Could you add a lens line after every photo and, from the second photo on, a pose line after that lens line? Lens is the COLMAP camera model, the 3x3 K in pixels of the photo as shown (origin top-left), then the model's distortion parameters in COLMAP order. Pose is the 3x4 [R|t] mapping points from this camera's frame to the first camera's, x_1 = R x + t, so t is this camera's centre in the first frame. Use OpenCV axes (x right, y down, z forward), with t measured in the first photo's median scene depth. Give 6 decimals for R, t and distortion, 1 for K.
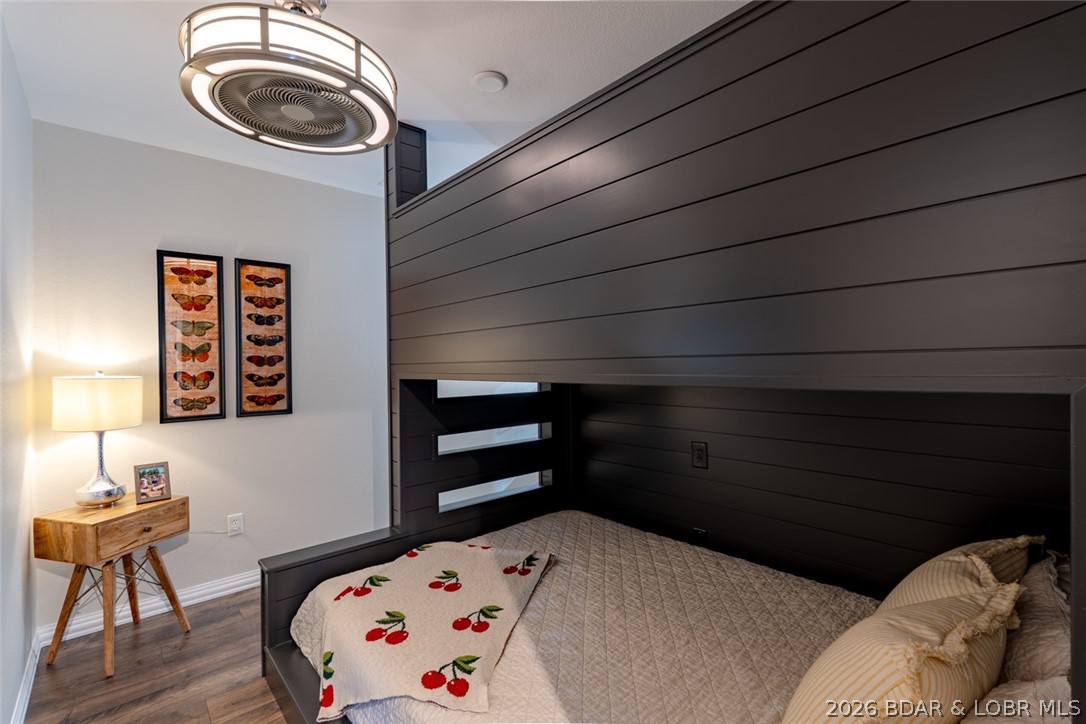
lens RADIAL K [[478.3, 0, 544.0], [0, 478.3, 363.2], [0, 0, 1]] dist [-0.000869, -0.000203]
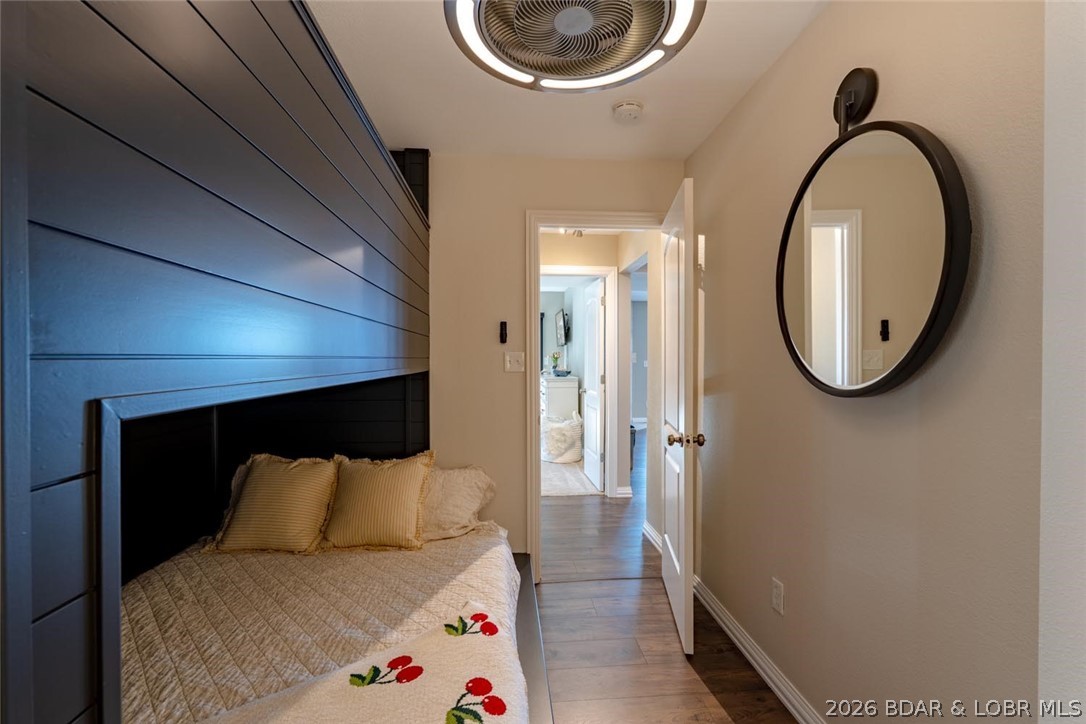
lens RADIAL K [[478.3, 0, 544.0], [0, 478.3, 363.2], [0, 0, 1]] dist [-0.000869, -0.000203]
pose [[-0.796253, 0.008985, 0.604897, -0.864839], [0.010184, 0.999947, -0.001447, 0.011235], [-0.604878, 0.005008, -0.796303, 1.520386]]
